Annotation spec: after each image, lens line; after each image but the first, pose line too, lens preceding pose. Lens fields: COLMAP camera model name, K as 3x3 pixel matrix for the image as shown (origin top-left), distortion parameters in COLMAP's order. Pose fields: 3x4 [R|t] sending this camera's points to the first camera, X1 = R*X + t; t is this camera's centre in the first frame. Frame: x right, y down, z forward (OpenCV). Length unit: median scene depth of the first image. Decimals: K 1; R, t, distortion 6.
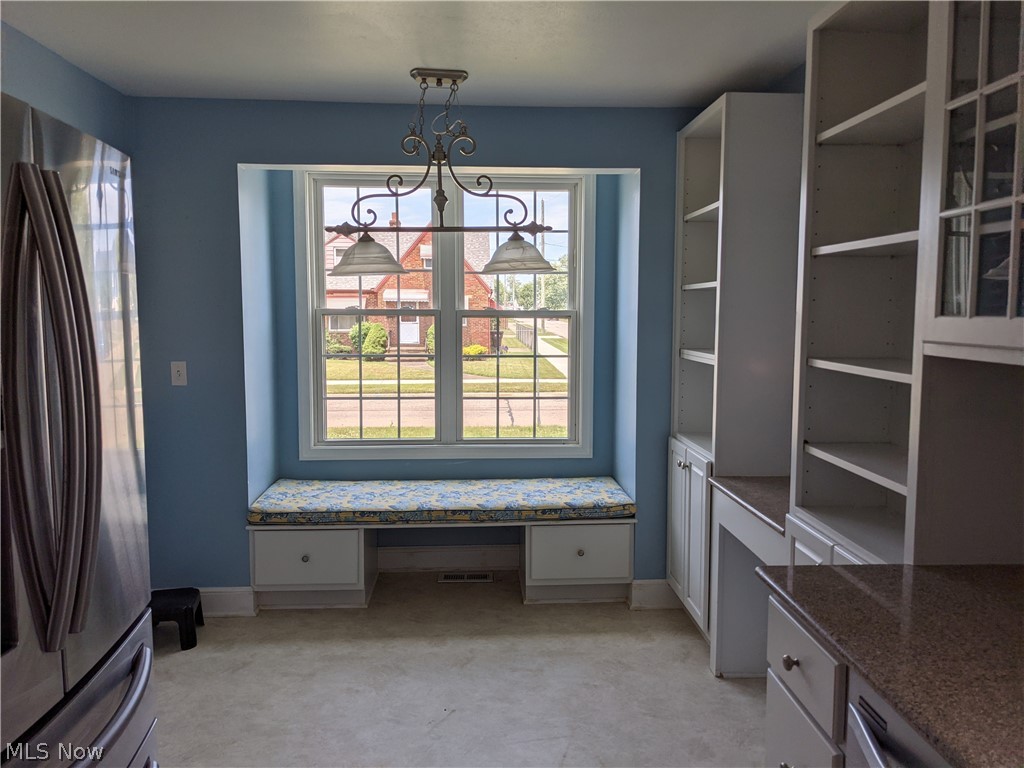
lens RADIAL K [[805.0, 0, 530.6], [0, 805.0, 383.7], [0, 0, 1]] dist [0.036101, -0.053255]
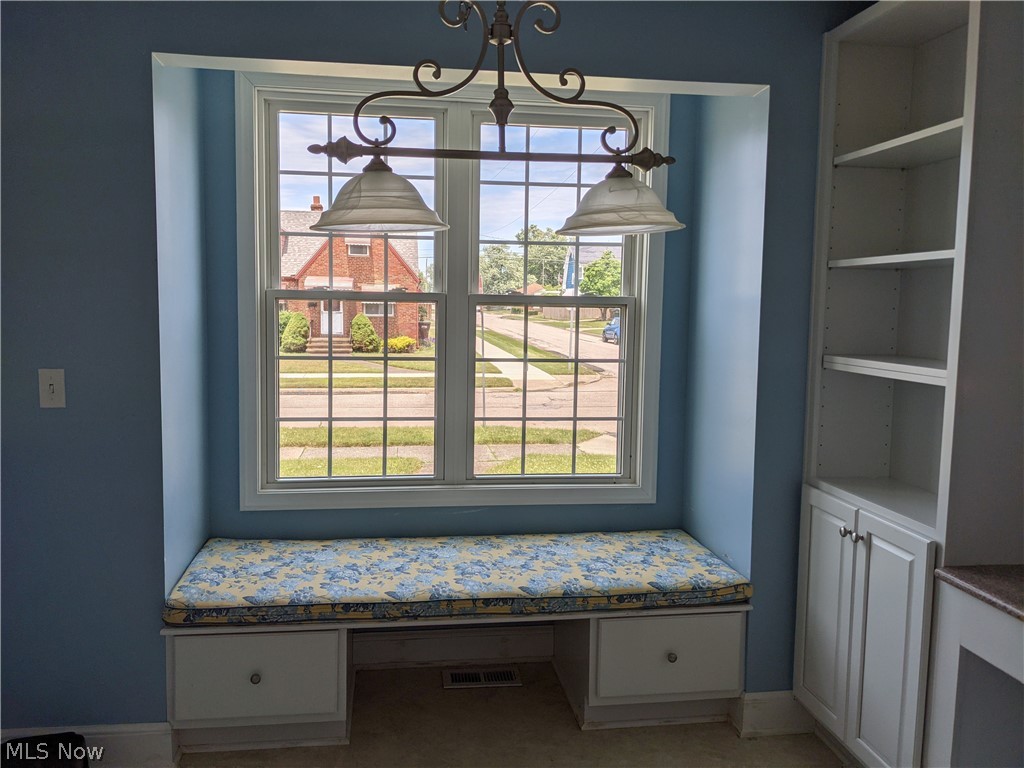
lens RADIAL K [[805.0, 0, 504.2], [0, 805.0, 374.7], [0, 0, 1]] dist [0.036101, -0.053255]
pose [[0.997584, 0.006195, 0.069198, -0.125131], [-0.006173, 0.999981, -0.000540, -0.024204], [-0.069200, 0.000112, 0.997603, 0.338735]]
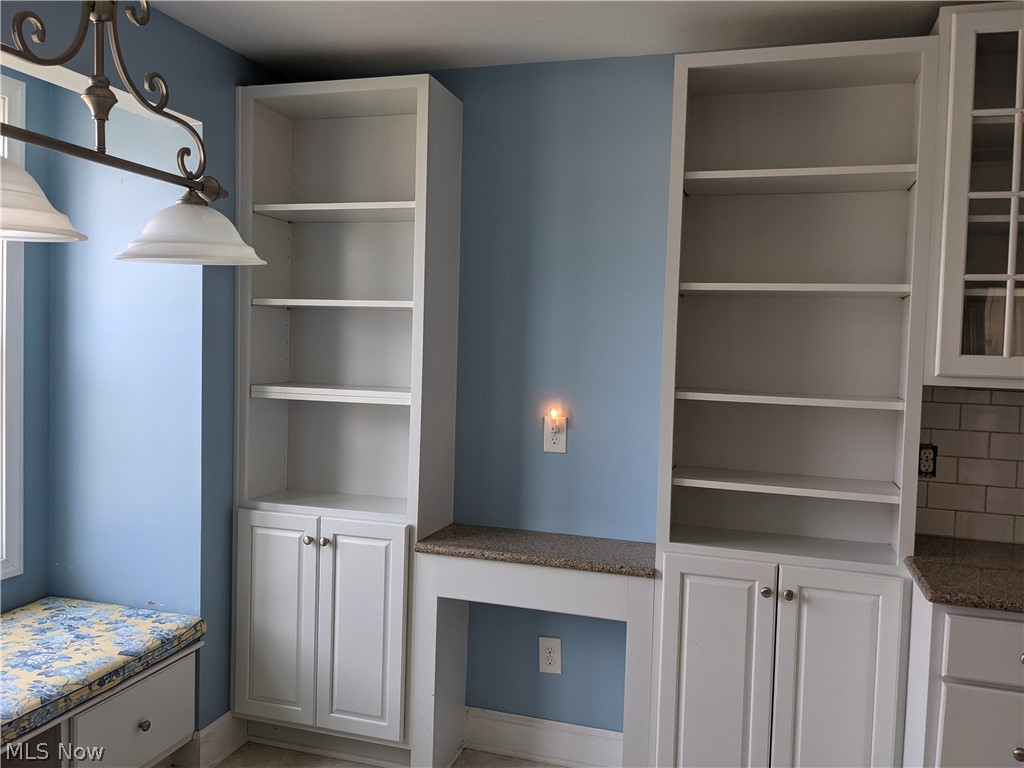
lens RADIAL K [[805.0, 0, 525.9], [0, 805.0, 382.7], [0, 0, 1]] dist [0.036101, -0.053255]
pose [[0.348360, -0.036979, 0.936631, -0.401641], [0.057244, 0.998196, 0.018119, -0.043675], [-0.935611, 0.047304, 0.349848, 0.505283]]
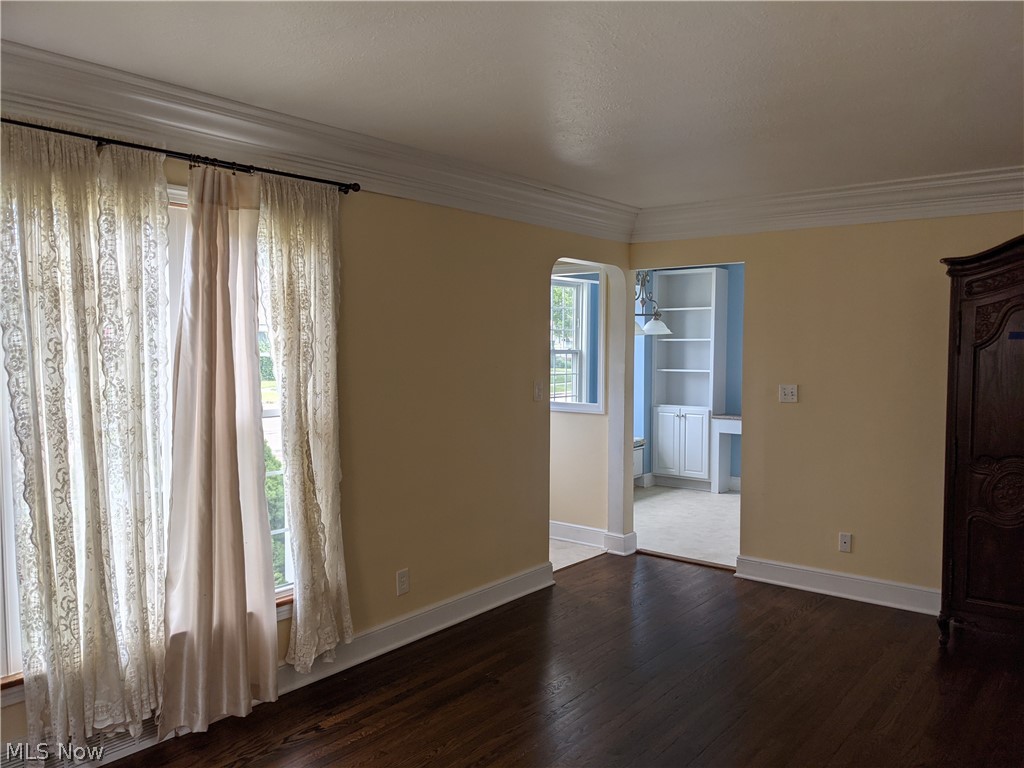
lens RADIAL K [[805.0, 0, 506.4], [0, 805.0, 392.4], [0, 0, 1]] dist [0.036101, -0.053255]
pose [[0.669092, -0.048492, 0.741596, -1.726250], [0.067265, 0.997725, 0.004550, -0.010561], [-0.740130, 0.046839, 0.670831, -0.185624]]
